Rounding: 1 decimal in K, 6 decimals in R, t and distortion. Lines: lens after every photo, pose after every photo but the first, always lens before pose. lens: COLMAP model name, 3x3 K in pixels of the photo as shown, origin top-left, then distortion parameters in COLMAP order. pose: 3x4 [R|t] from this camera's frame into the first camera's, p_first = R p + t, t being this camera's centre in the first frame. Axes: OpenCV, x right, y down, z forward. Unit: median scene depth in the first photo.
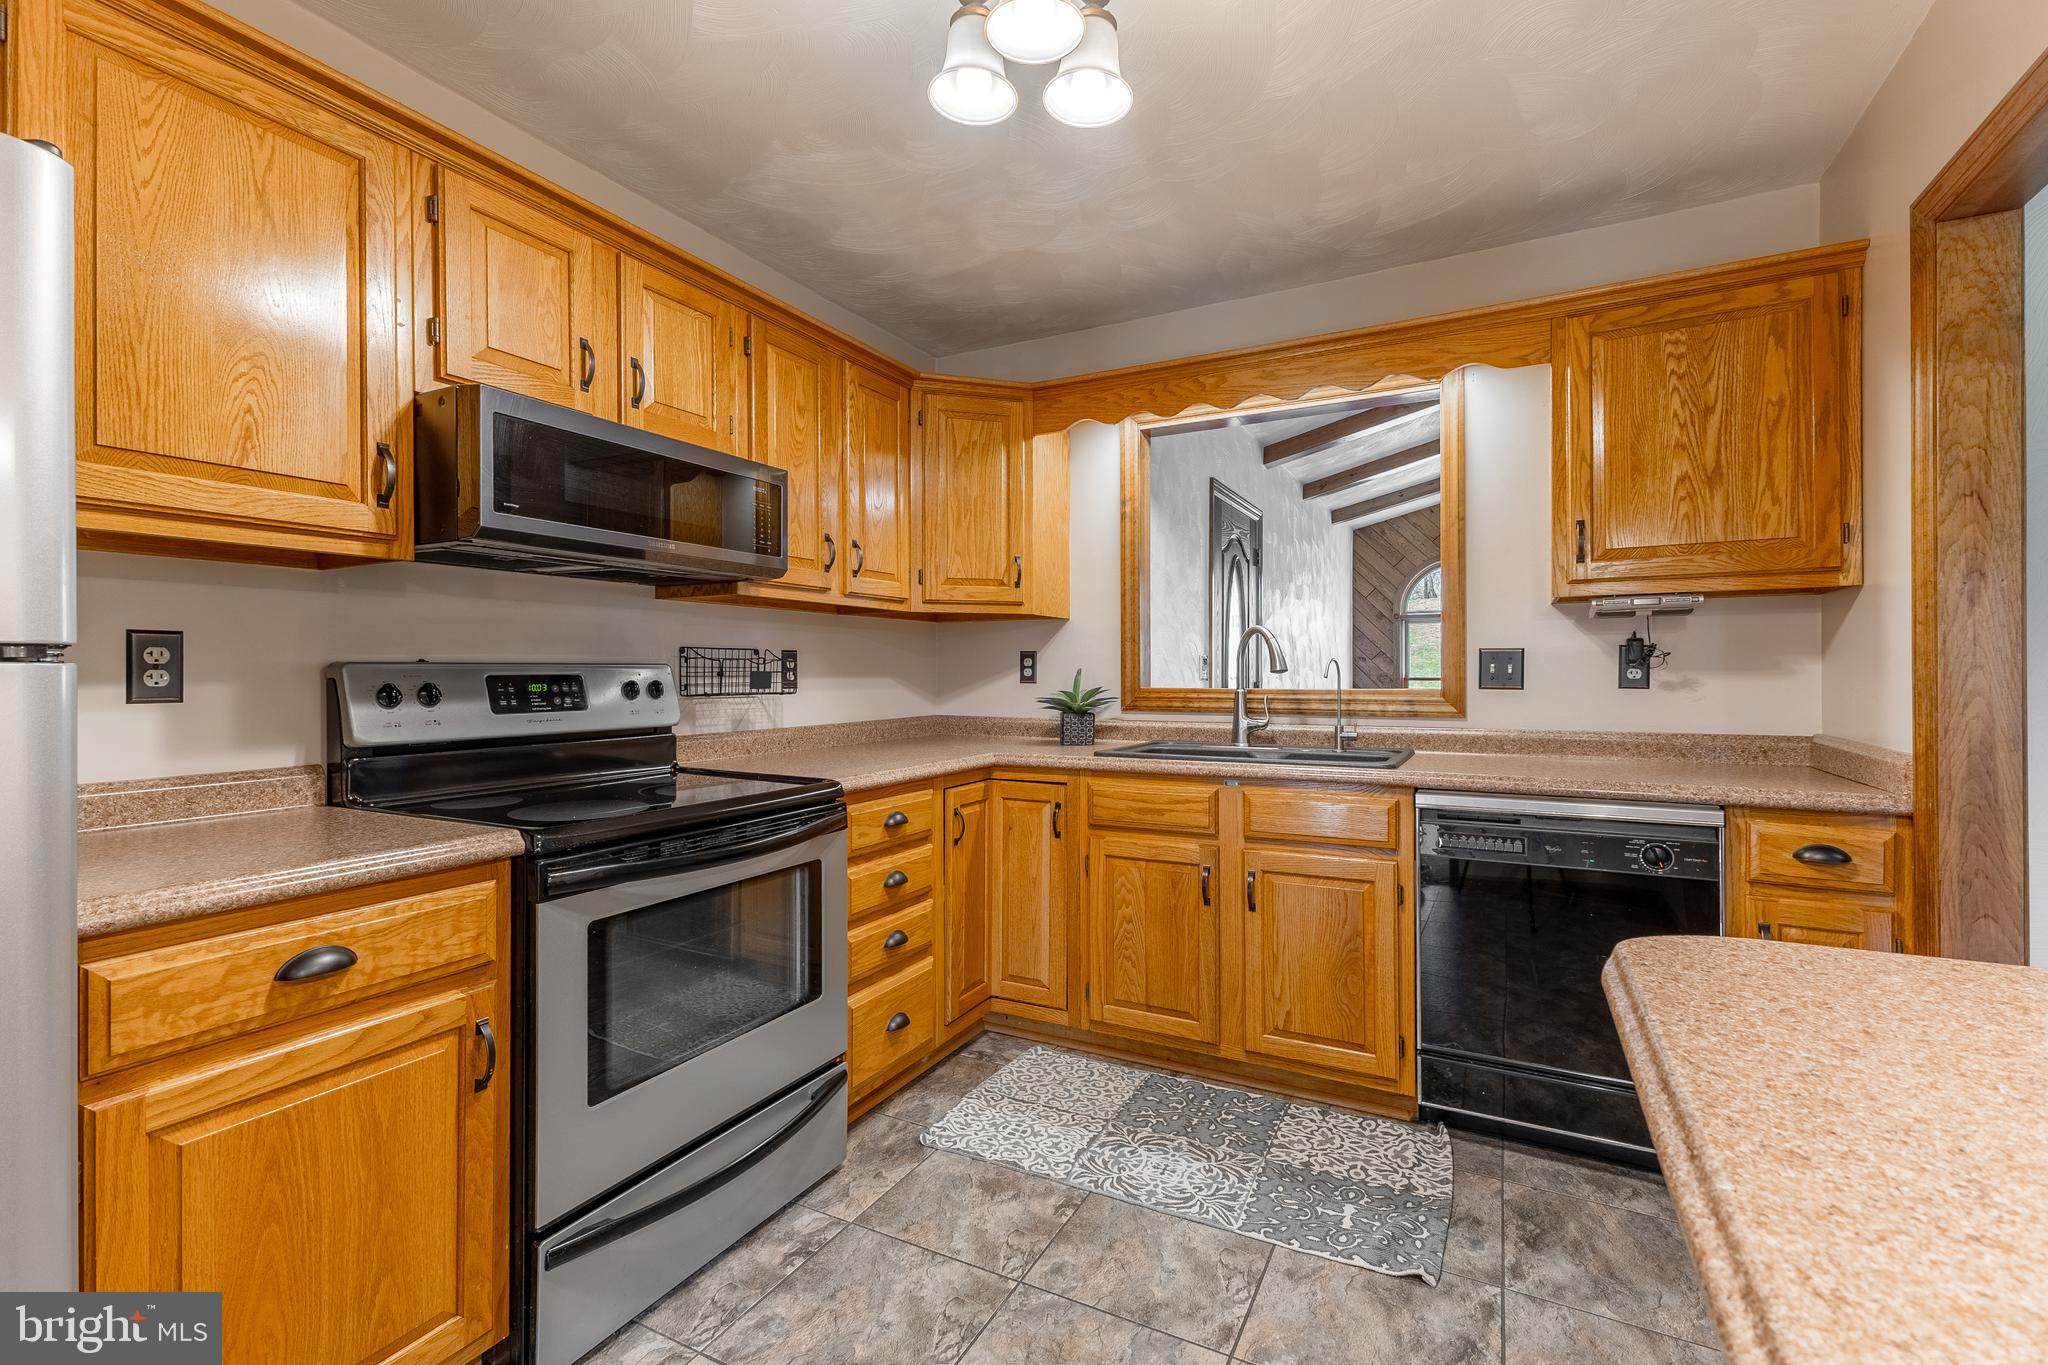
lens RADIAL K [[890.3, 0, 1024.0], [0, 890.3, 682.5], [0, 0, 1]] dist [0.000401, 0.000039]
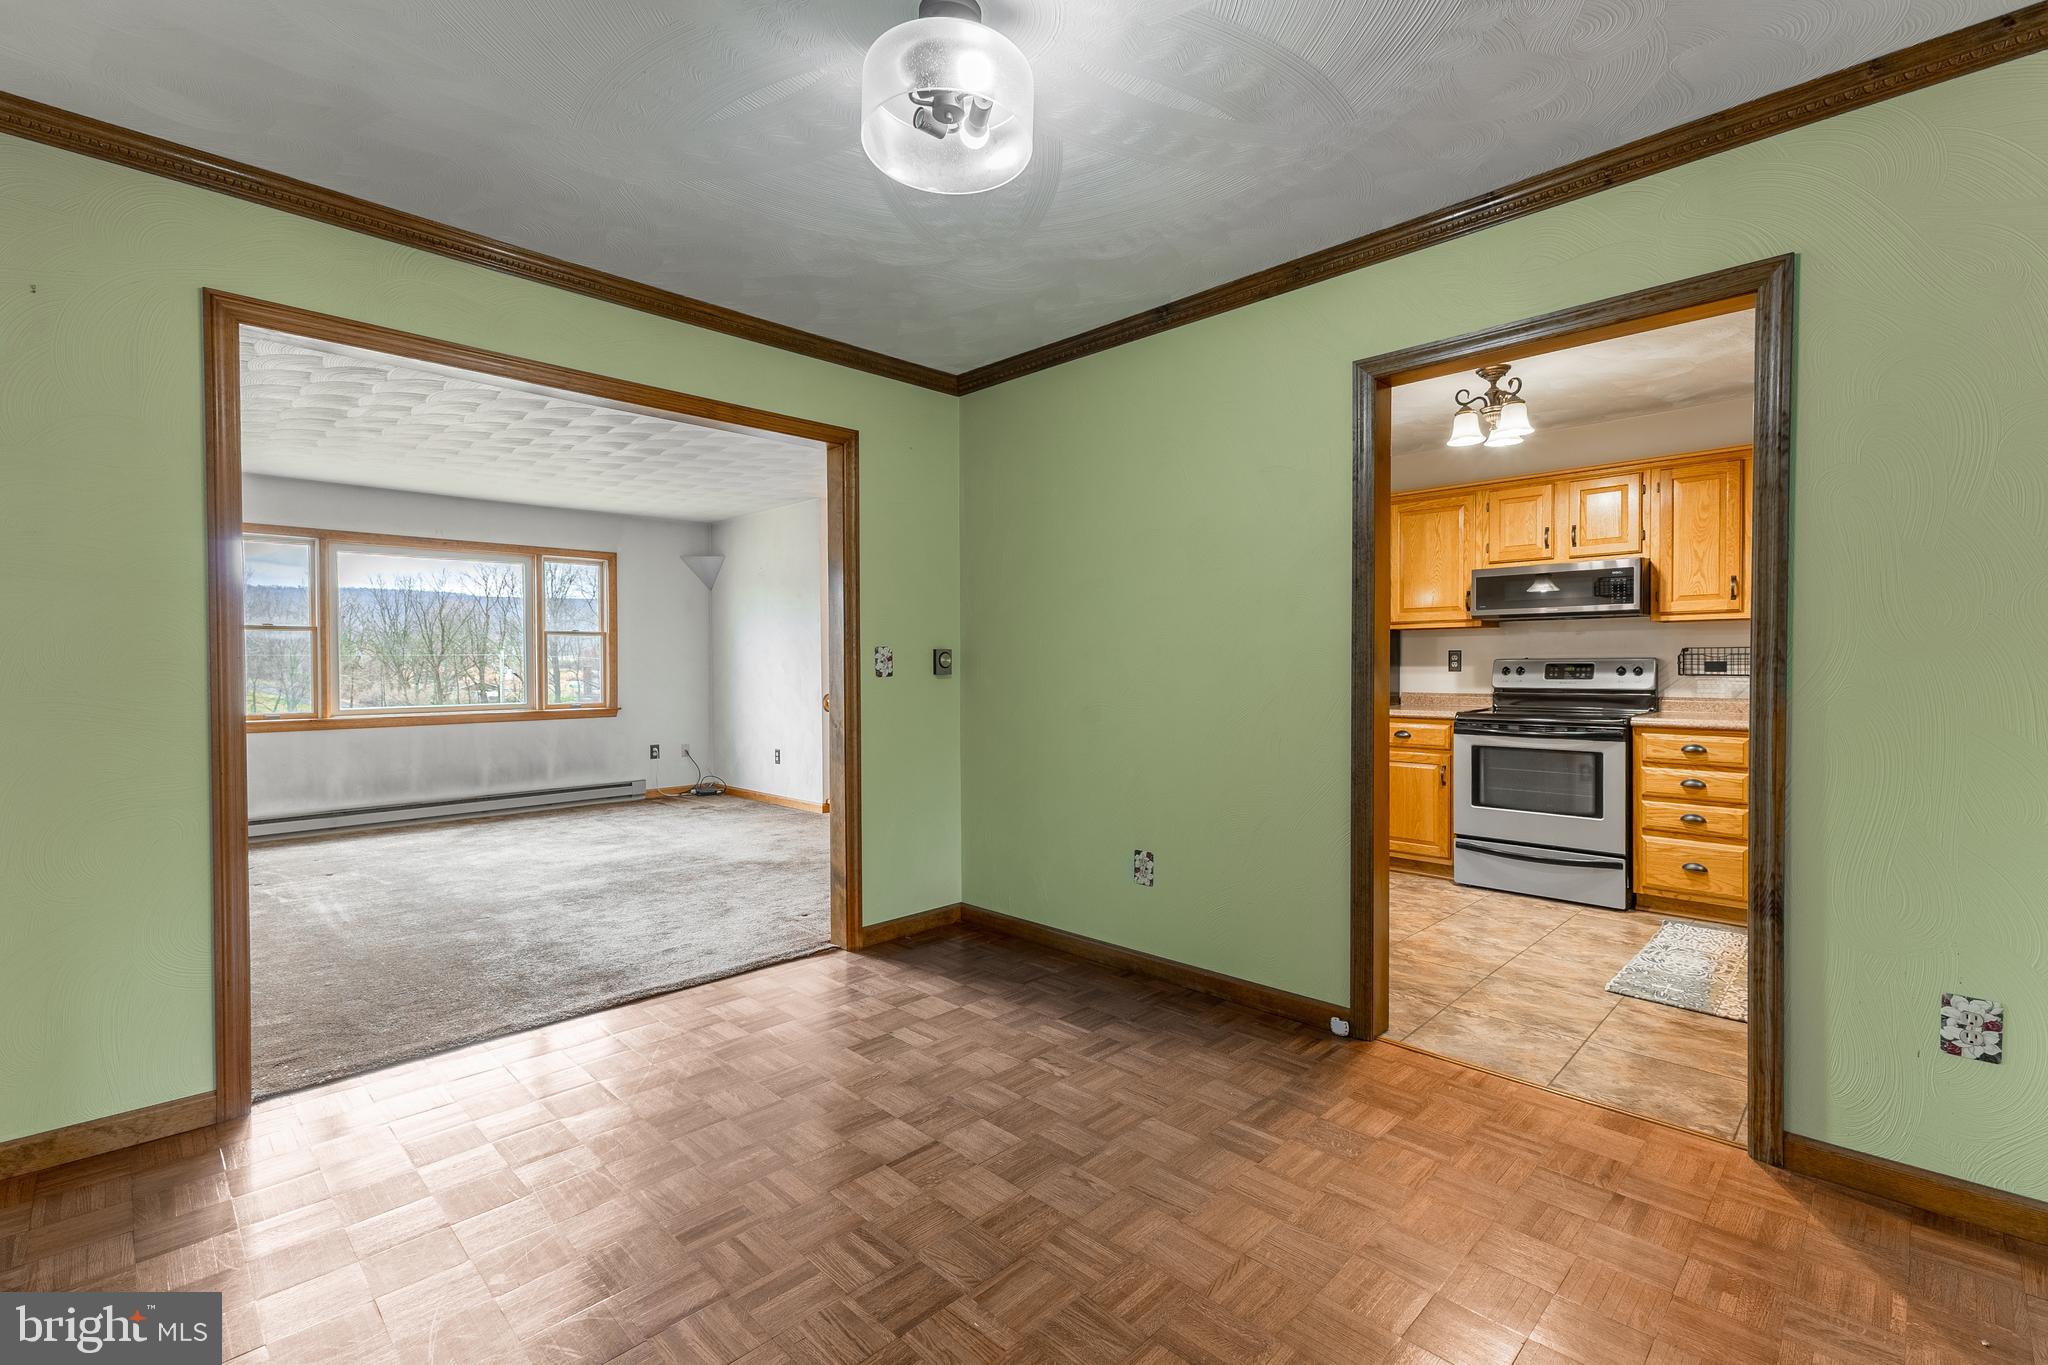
lens RADIAL K [[890.3, 0, 1024.0], [0, 890.3, 682.5], [0, 0, 1]] dist [0.000401, 0.000039]
pose [[-0.276365, 0.027634, -0.960655, 2.349686], [-0.001284, 0.999575, 0.029123, -0.028010], [0.961052, 0.009282, -0.276212, 0.297842]]
